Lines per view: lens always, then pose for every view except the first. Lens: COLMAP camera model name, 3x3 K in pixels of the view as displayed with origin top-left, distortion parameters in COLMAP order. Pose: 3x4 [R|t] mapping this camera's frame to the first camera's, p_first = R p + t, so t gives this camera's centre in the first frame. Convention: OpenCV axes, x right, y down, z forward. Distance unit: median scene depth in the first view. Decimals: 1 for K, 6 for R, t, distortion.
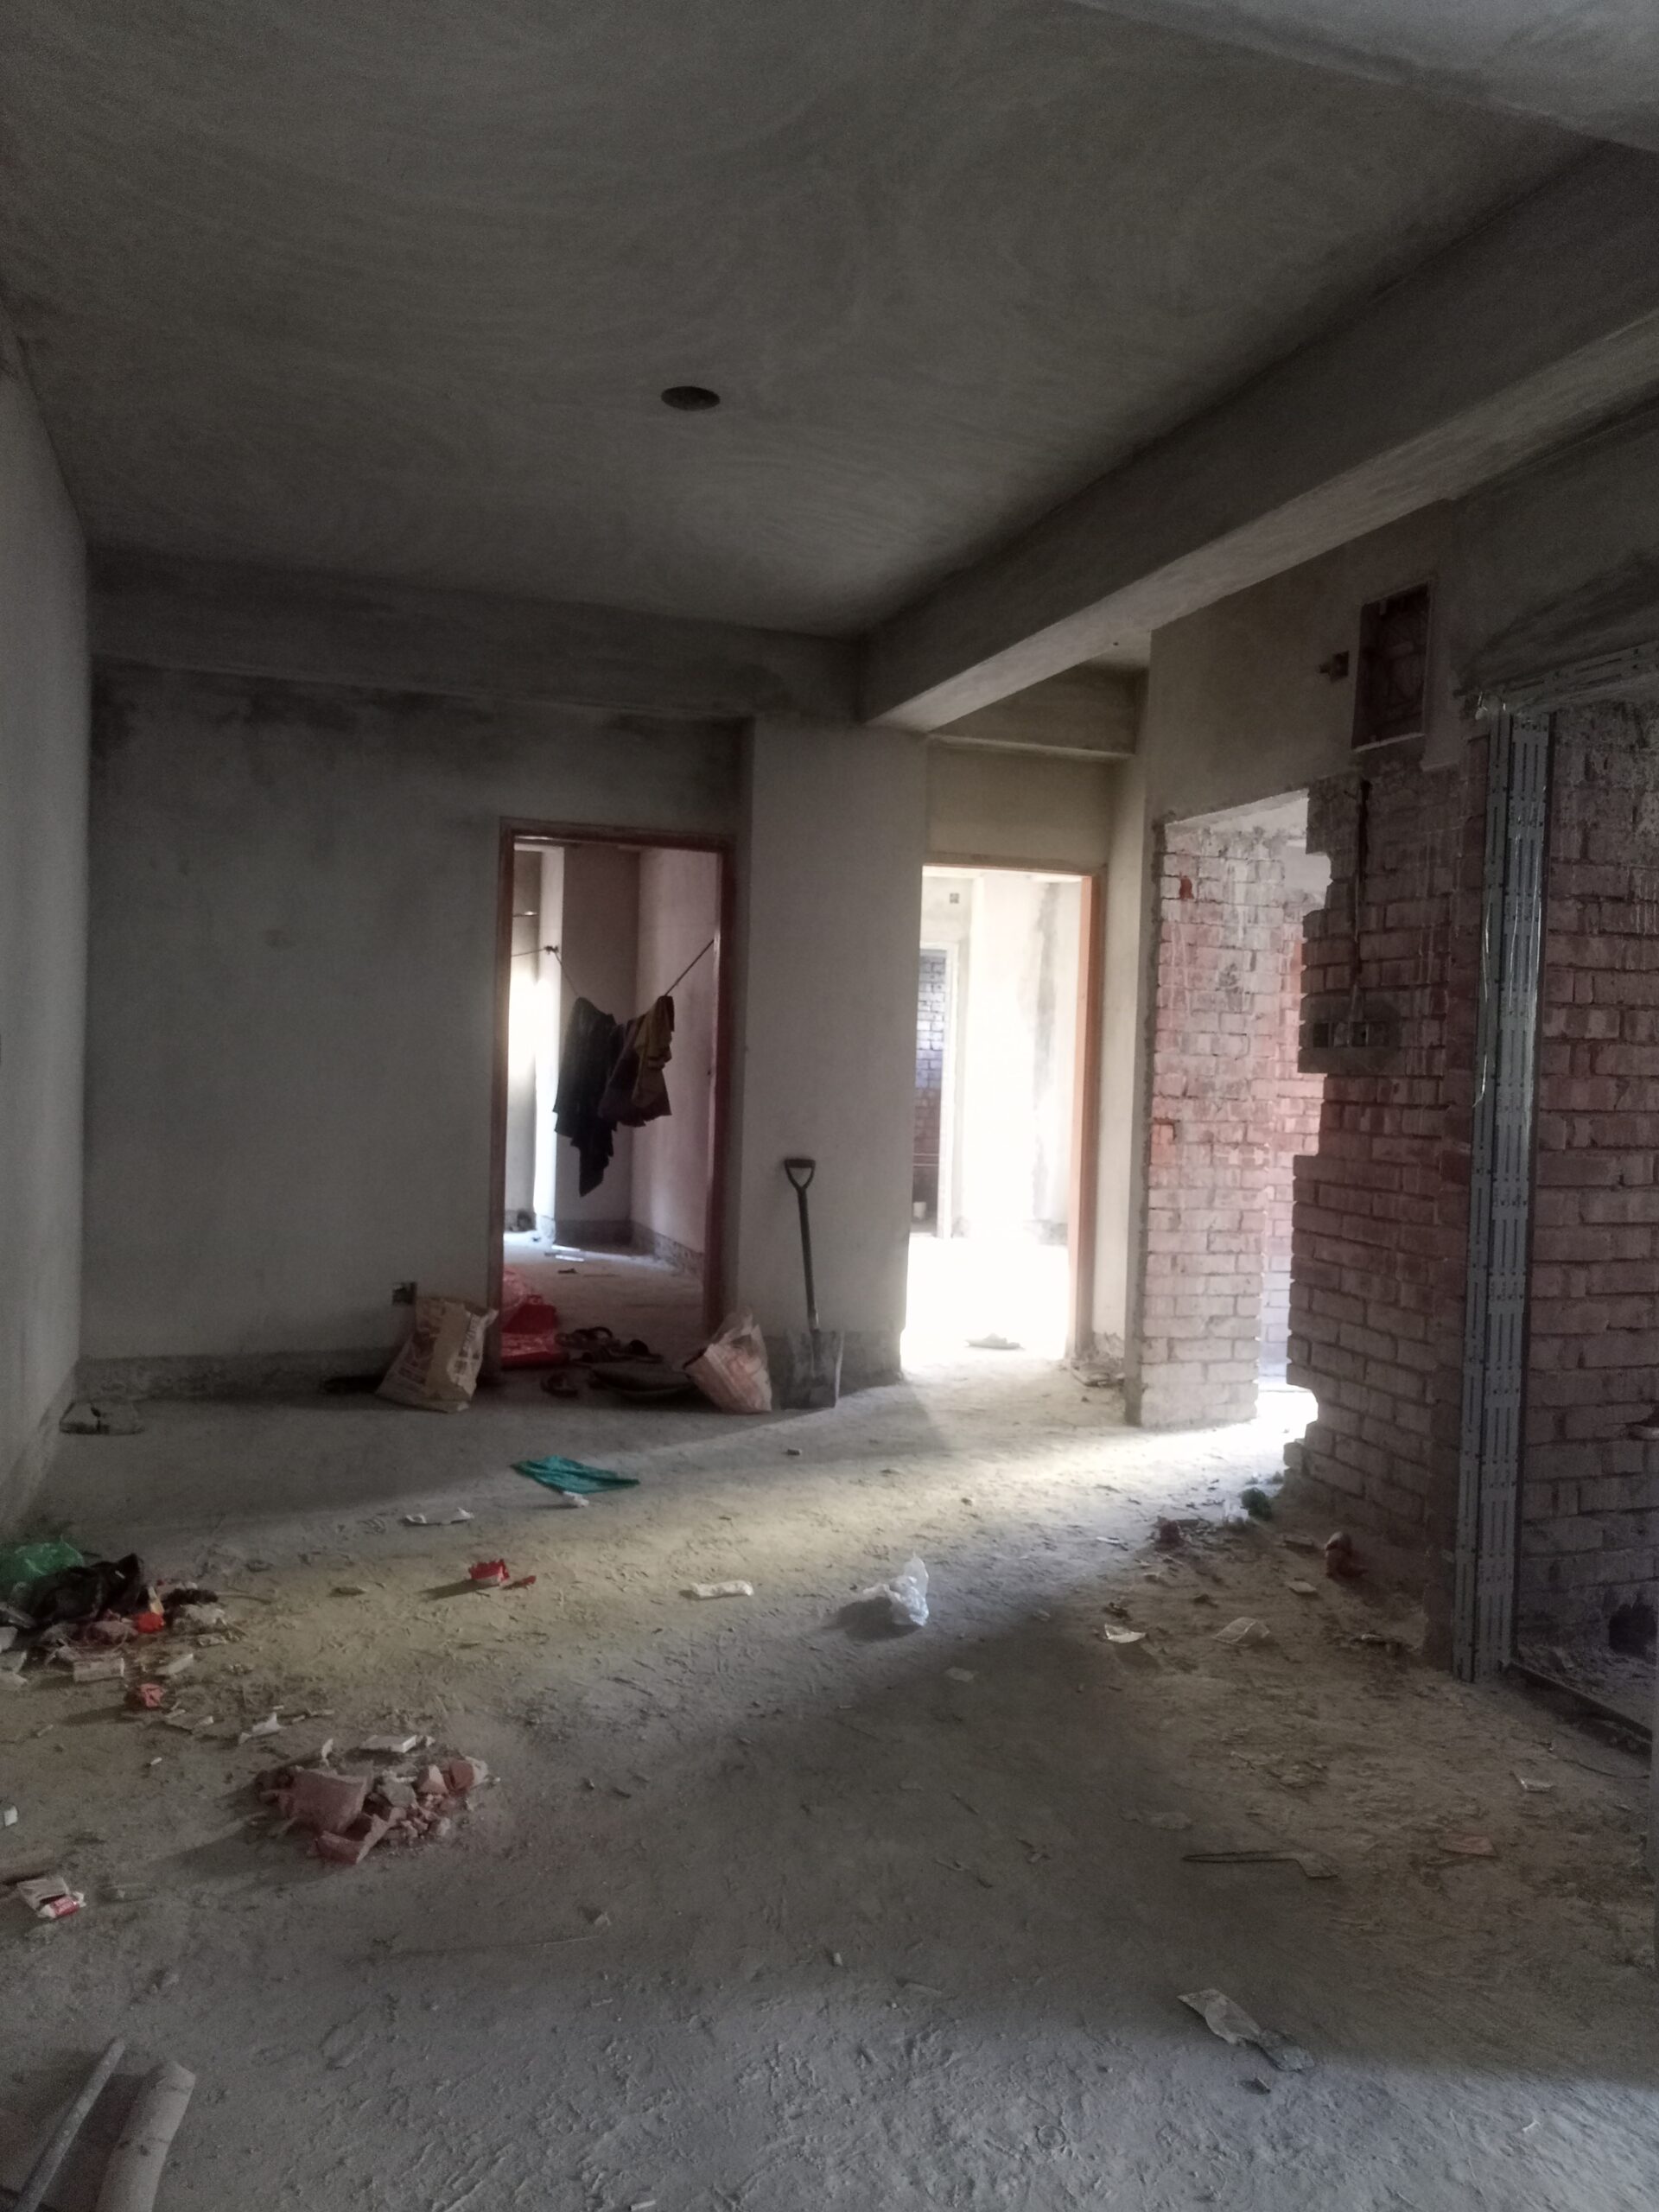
lens RADIAL K [[1651.1, 0, 827.8], [0, 1651.1, 1106.4], [0, 0, 1]] dist [0.000397, -0.002718]
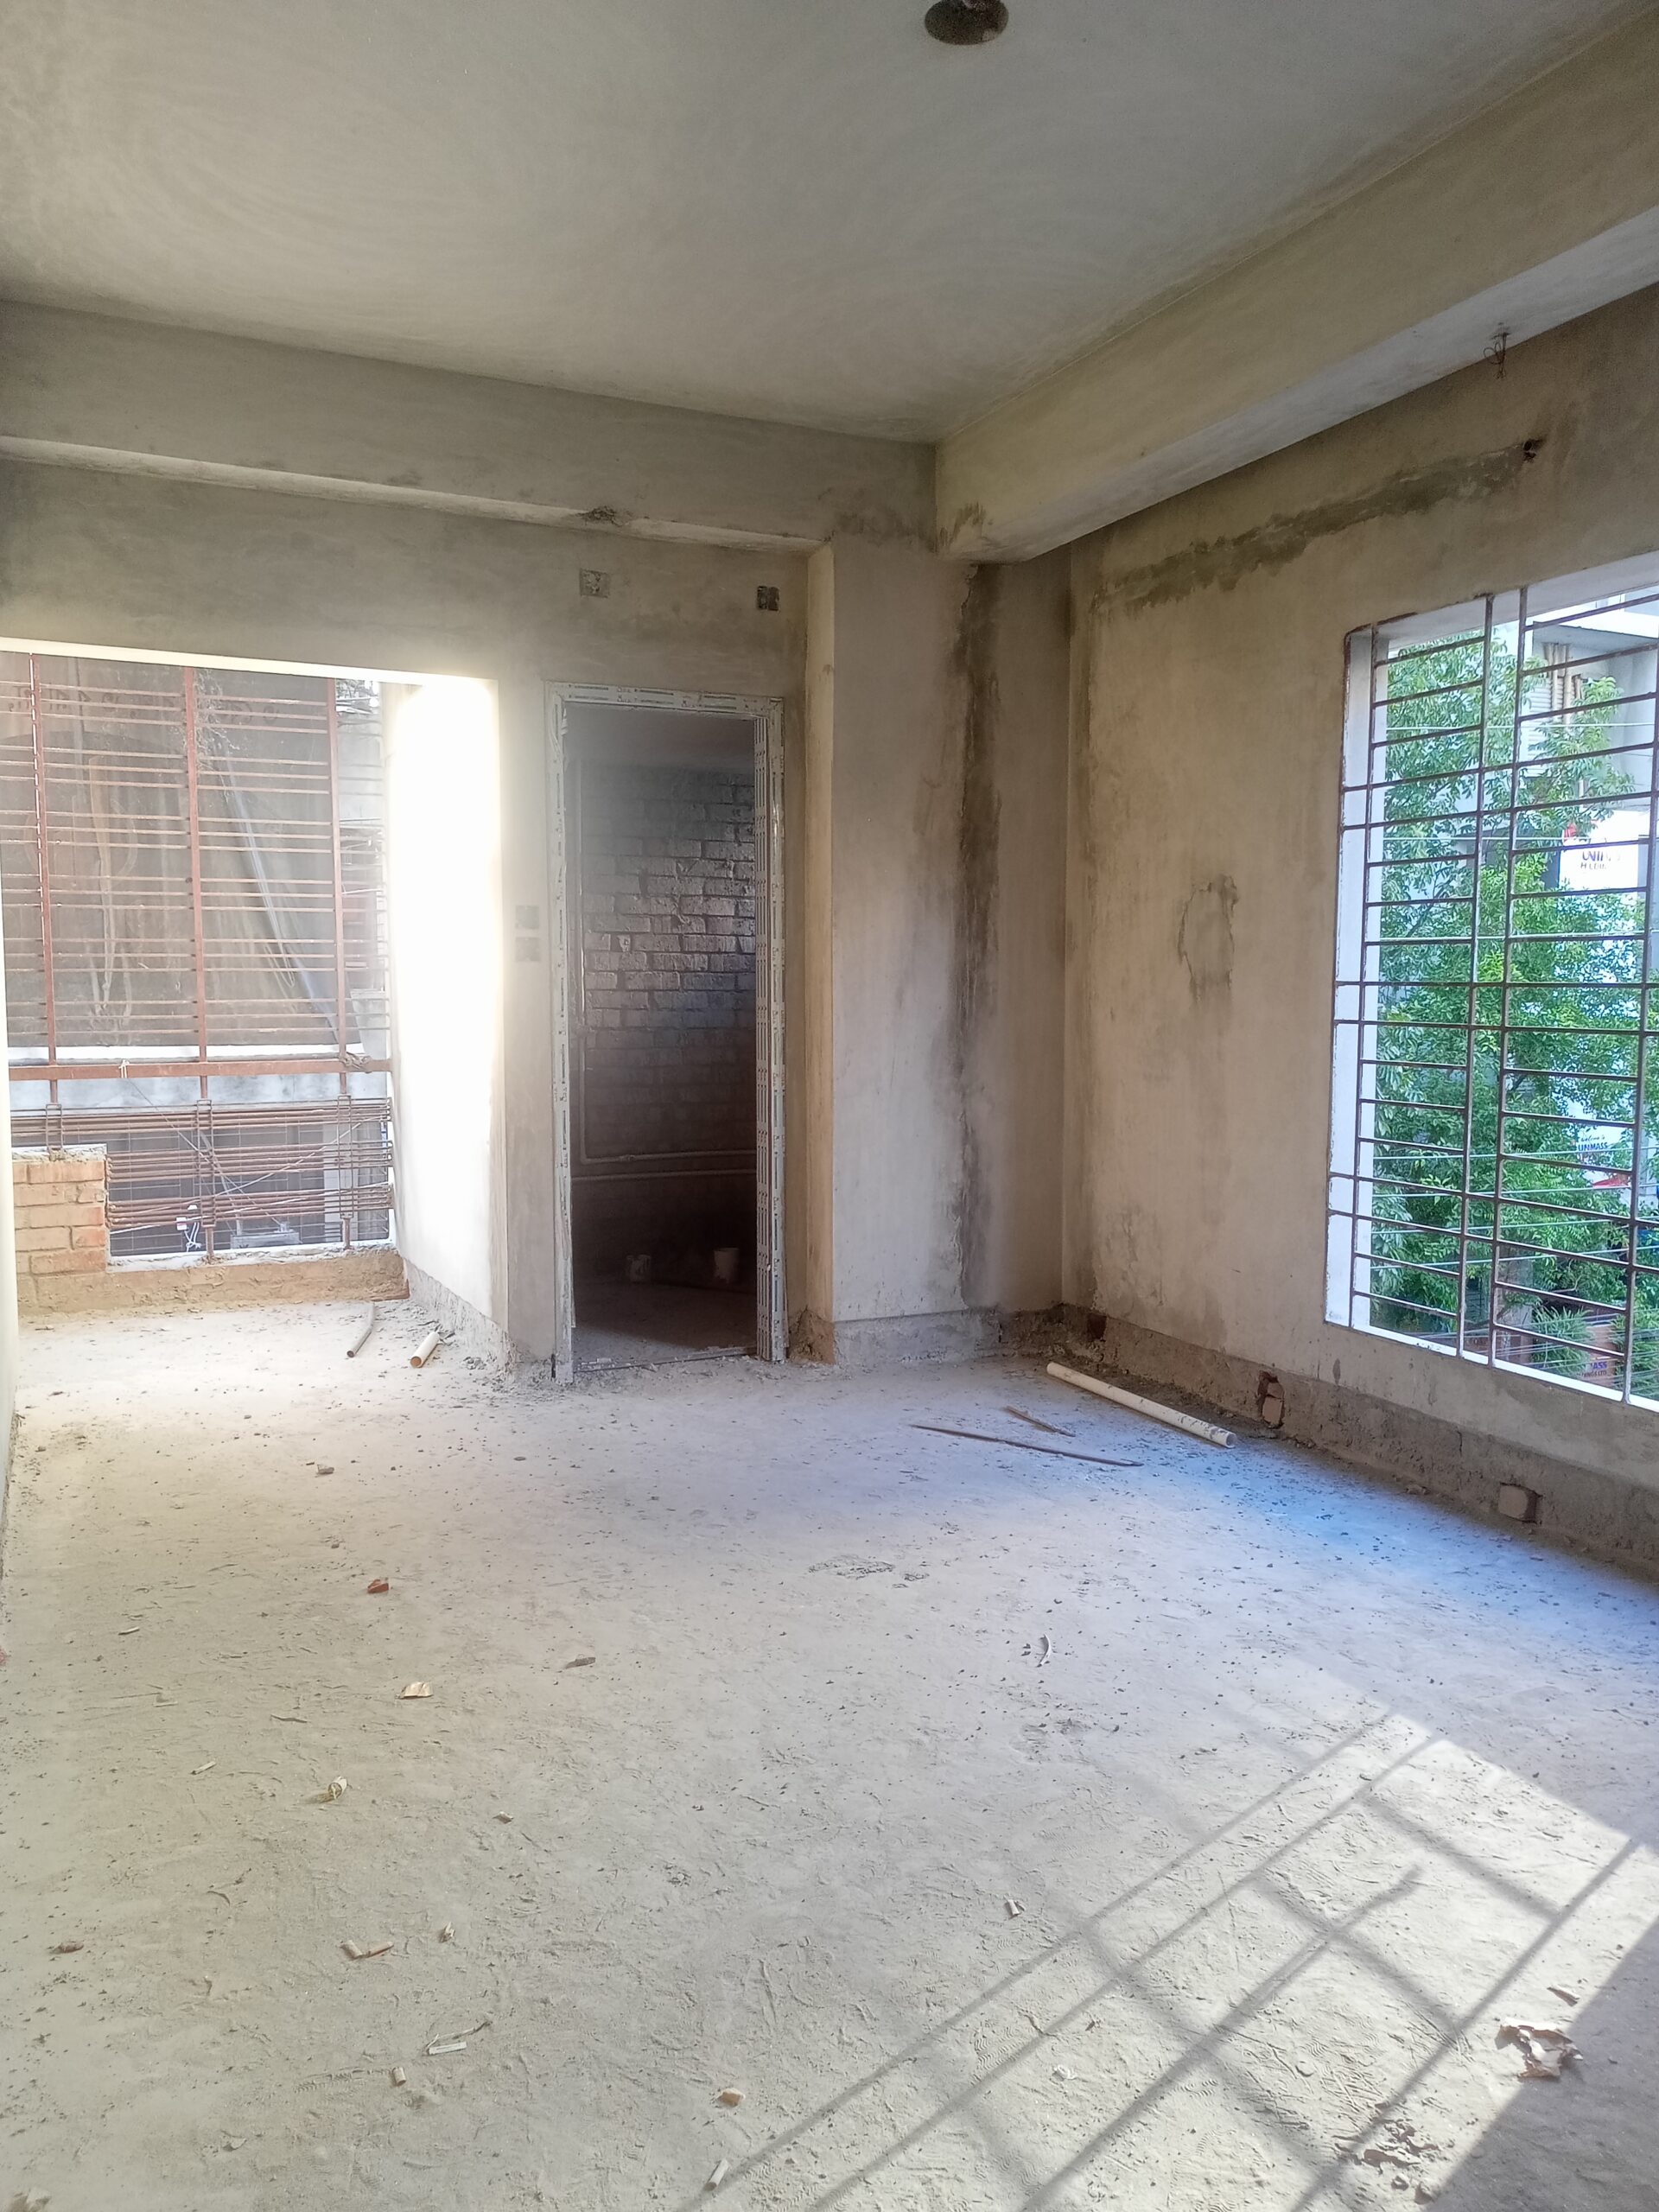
lens RADIAL K [[1651.1, 0, 830.7], [0, 1651.1, 1107.5], [0, 0, 1]] dist [0.000397, -0.002718]
pose [[0.994483, -0.036520, 0.098333, 0.044754], [0.032215, 0.998466, 0.045022, -0.009794], [-0.099827, -0.041606, 0.994135, 0.549900]]
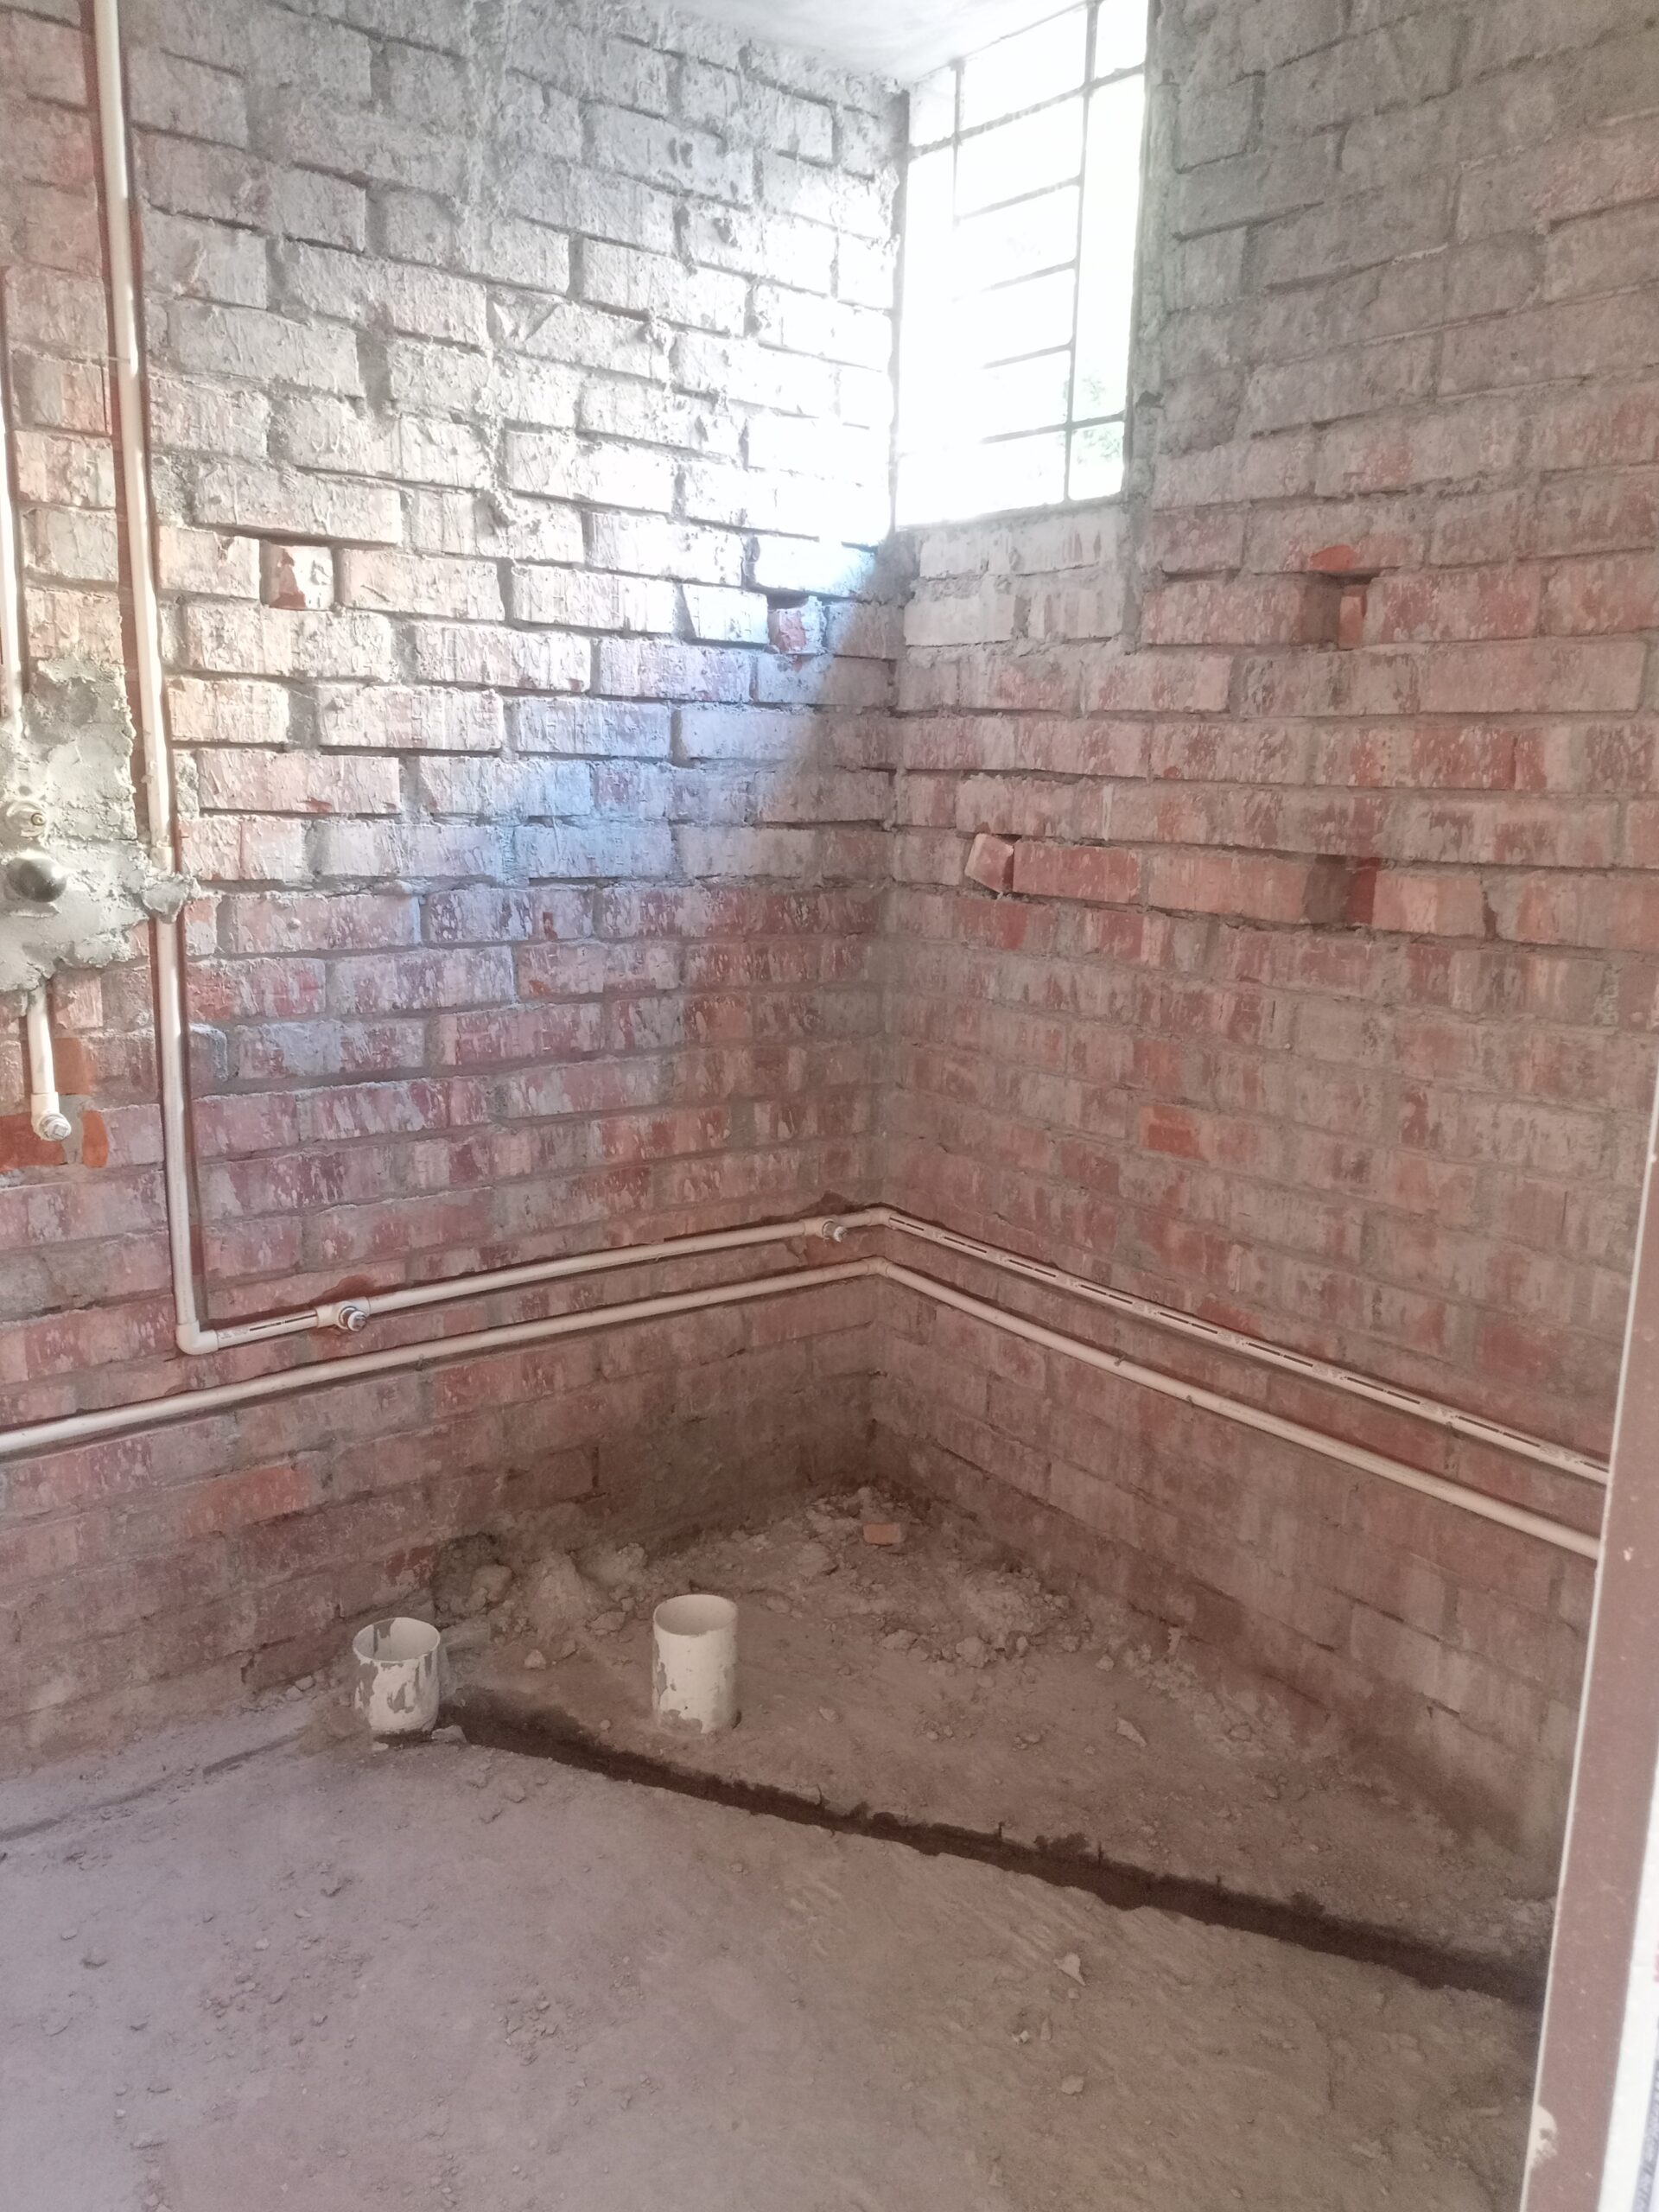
lens RADIAL K [[1651.1, 0, 828.5], [0, 1651.1, 1108.8], [0, 0, 1]] dist [0.000397, -0.002718]
pose [[0.949147, -0.070472, 0.306845, 0.026777], [0.010492, 0.981165, 0.192886, -0.023099], [-0.314658, -0.179858, 0.932009, 0.956243]]
